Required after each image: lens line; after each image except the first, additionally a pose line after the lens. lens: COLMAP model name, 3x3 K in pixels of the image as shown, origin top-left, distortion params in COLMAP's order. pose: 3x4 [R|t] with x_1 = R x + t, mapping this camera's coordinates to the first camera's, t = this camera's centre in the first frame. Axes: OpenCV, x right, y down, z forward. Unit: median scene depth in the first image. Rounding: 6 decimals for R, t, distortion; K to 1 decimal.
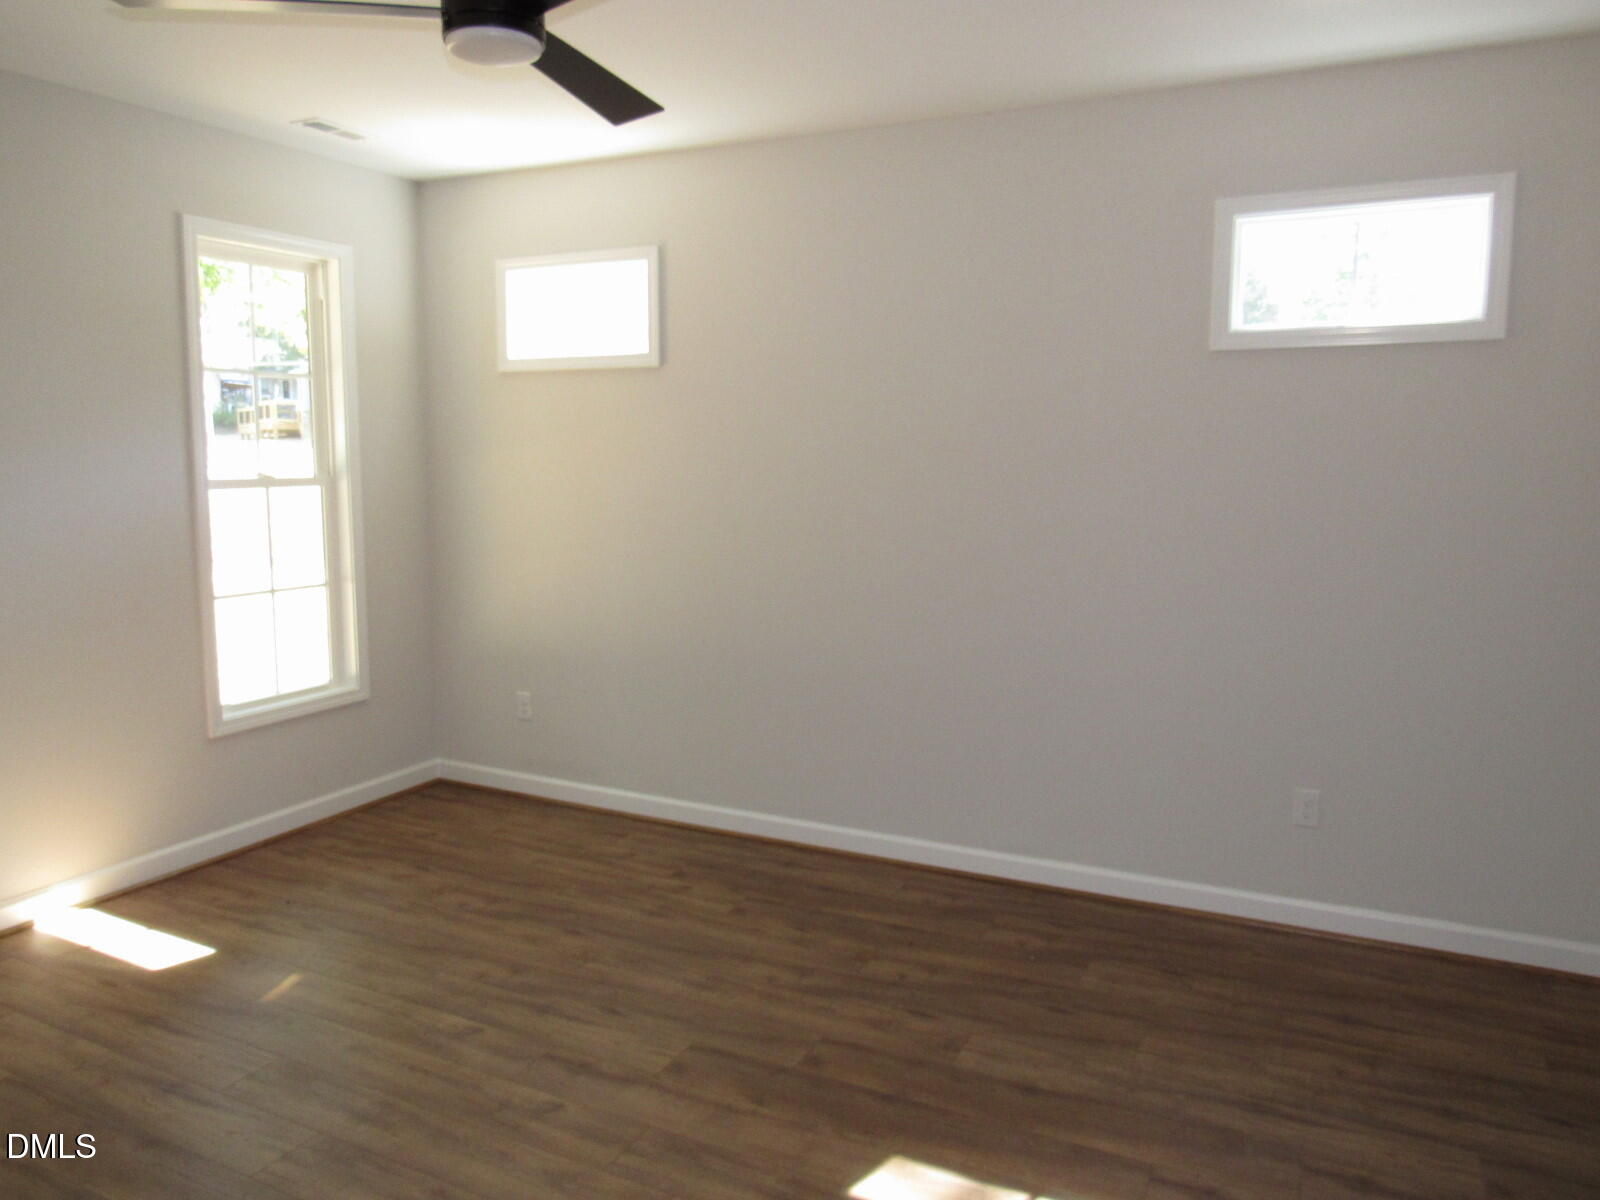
lens RADIAL K [[1138.7, 0, 800.0], [0, 1138.7, 600.0], [0, 0, 1]] dist [-0.011448, -0.002762]
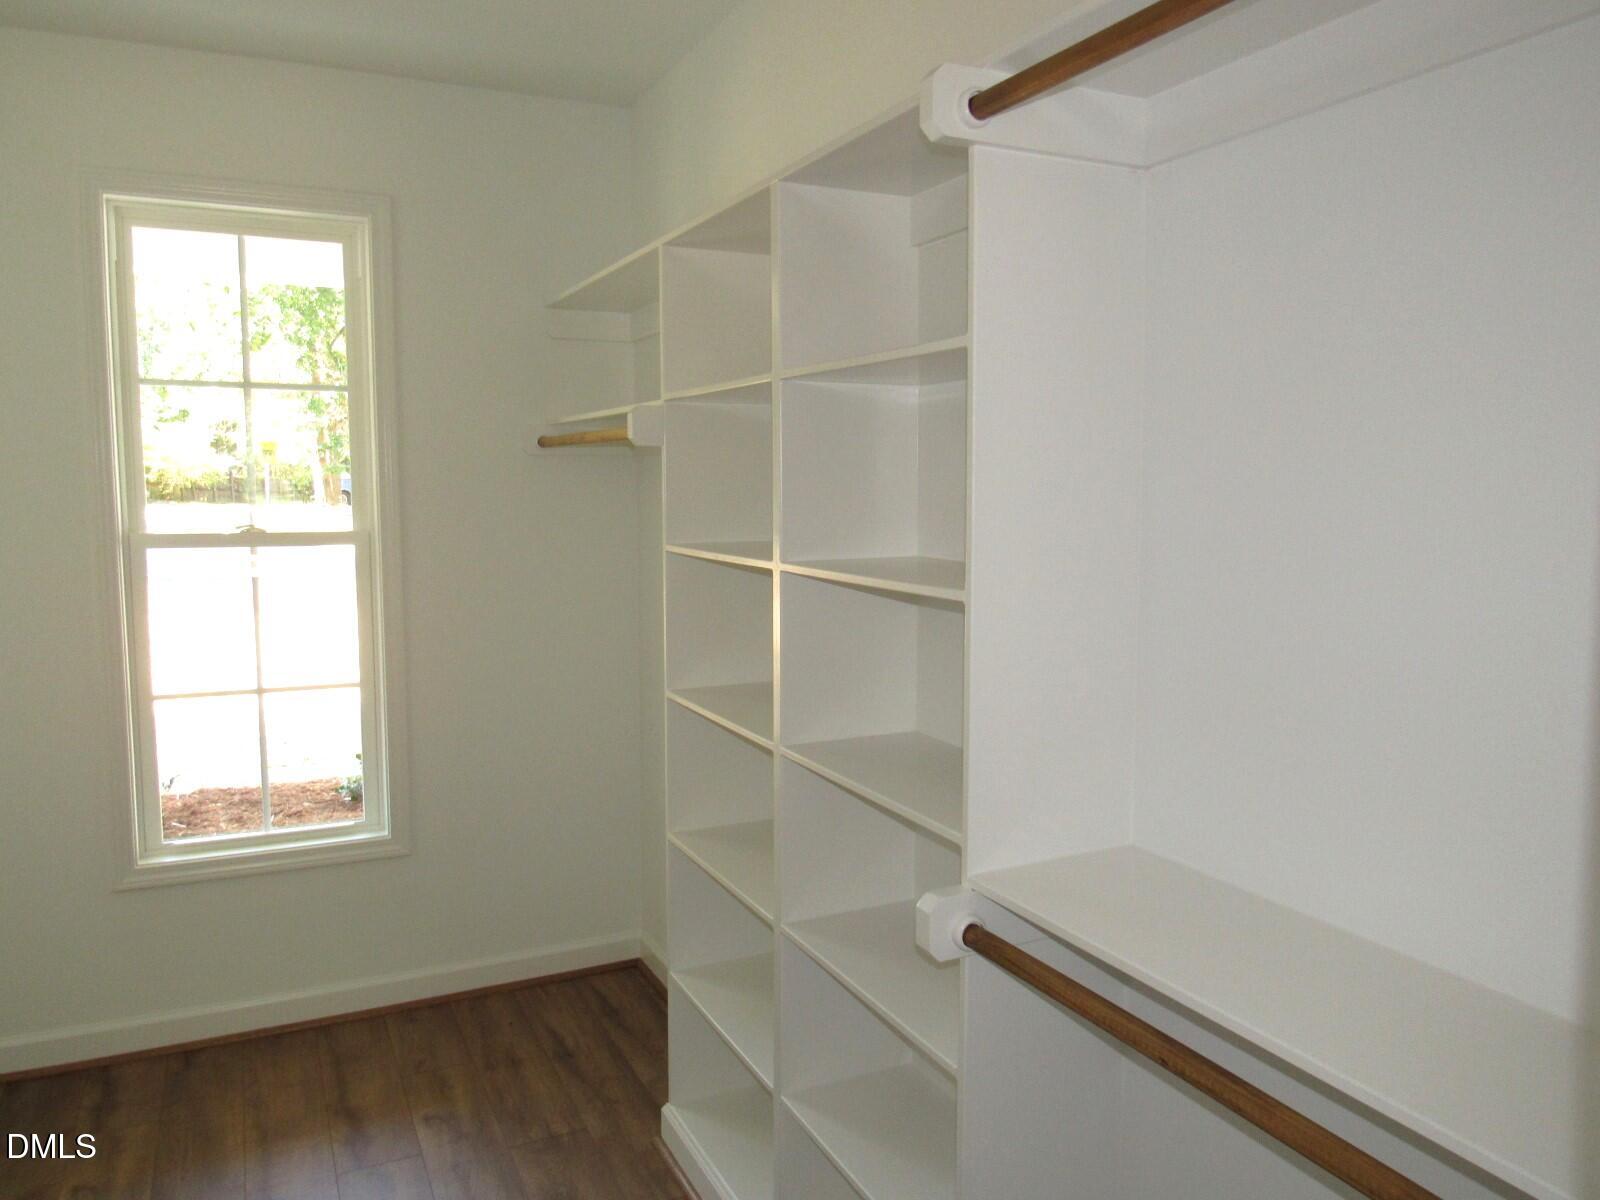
lens RADIAL K [[1138.7, 0, 800.0], [0, 1138.7, 600.0], [0, 0, 1]] dist [-0.011448, -0.002762]
pose [[0.790335, 0.051390, -0.610516, 0.281342], [-0.075134, 0.997084, -0.013334, -0.096049], [0.608050, 0.056409, 0.791892, 0.757731]]
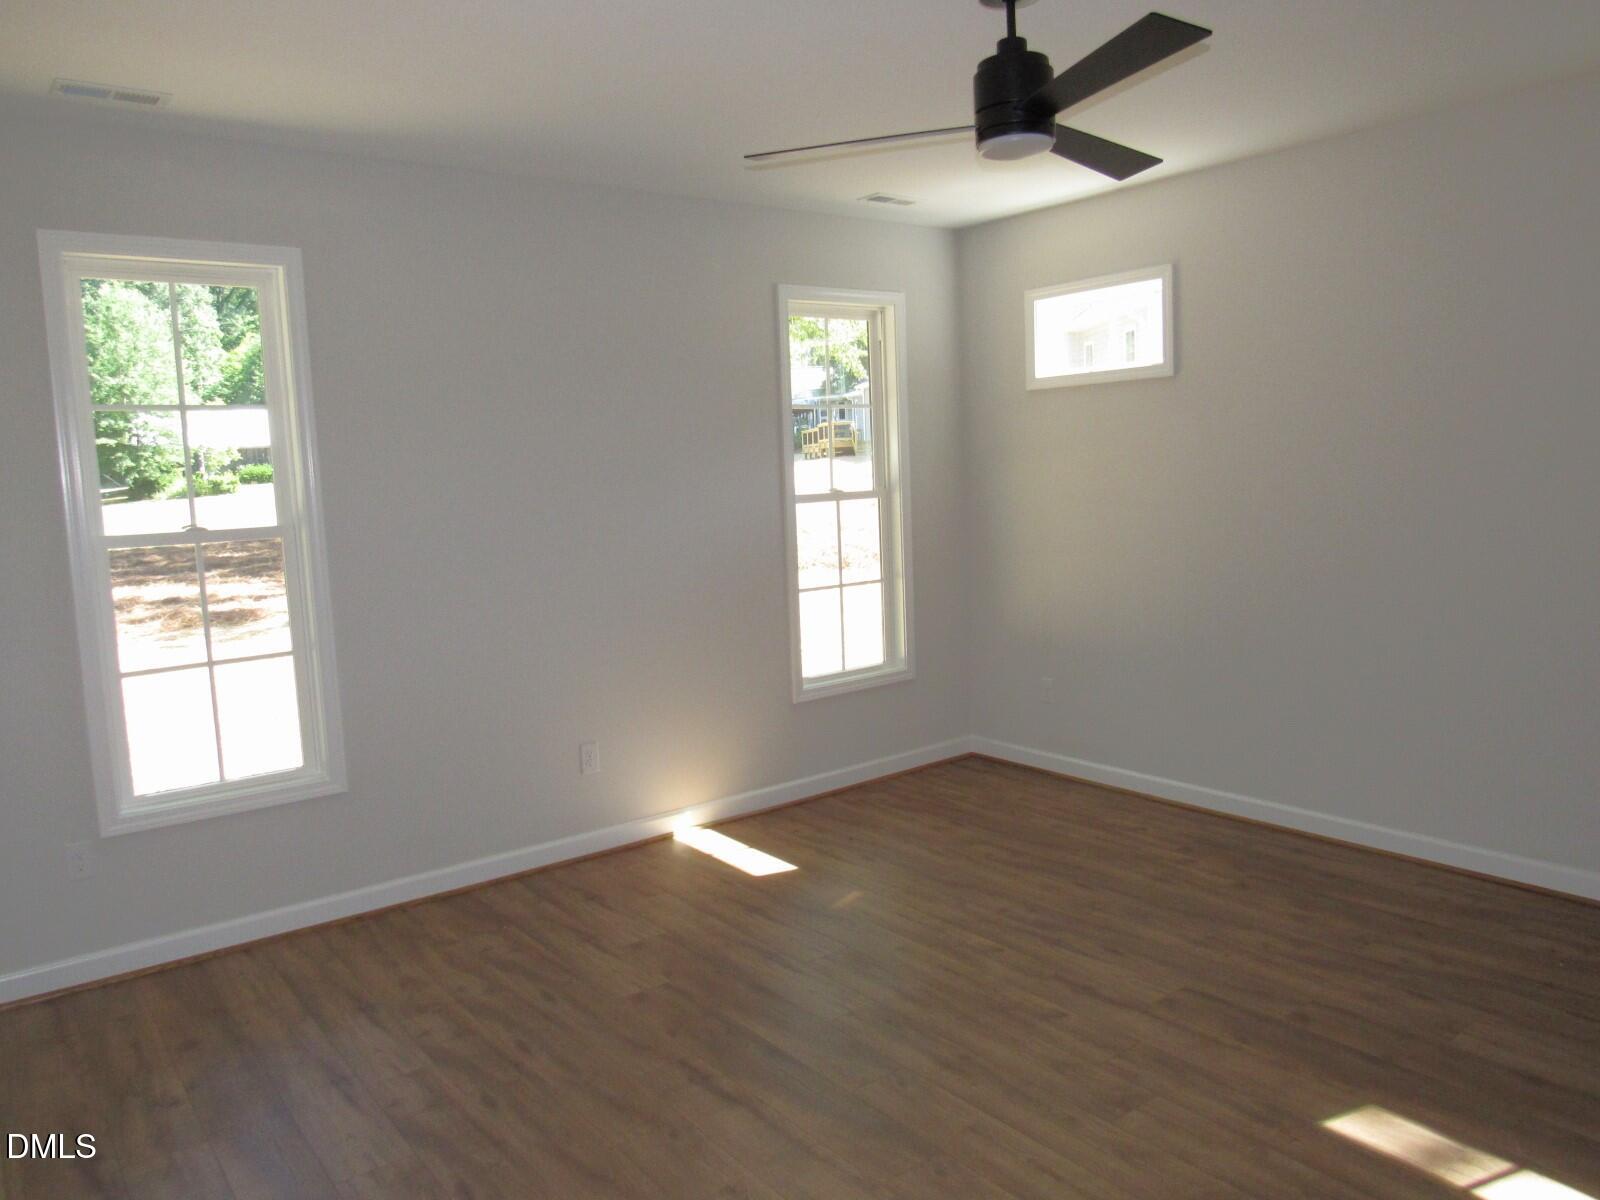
lens RADIAL K [[1138.7, 0, 800.0], [0, 1138.7, 600.0], [0, 0, 1]] dist [-0.011448, -0.002762]
pose [[0.895569, 0.008301, -0.444845, 0.045866], [-0.010603, 0.999940, -0.002688, 0.013482], [0.444797, 0.007124, 0.895603, -0.132084]]
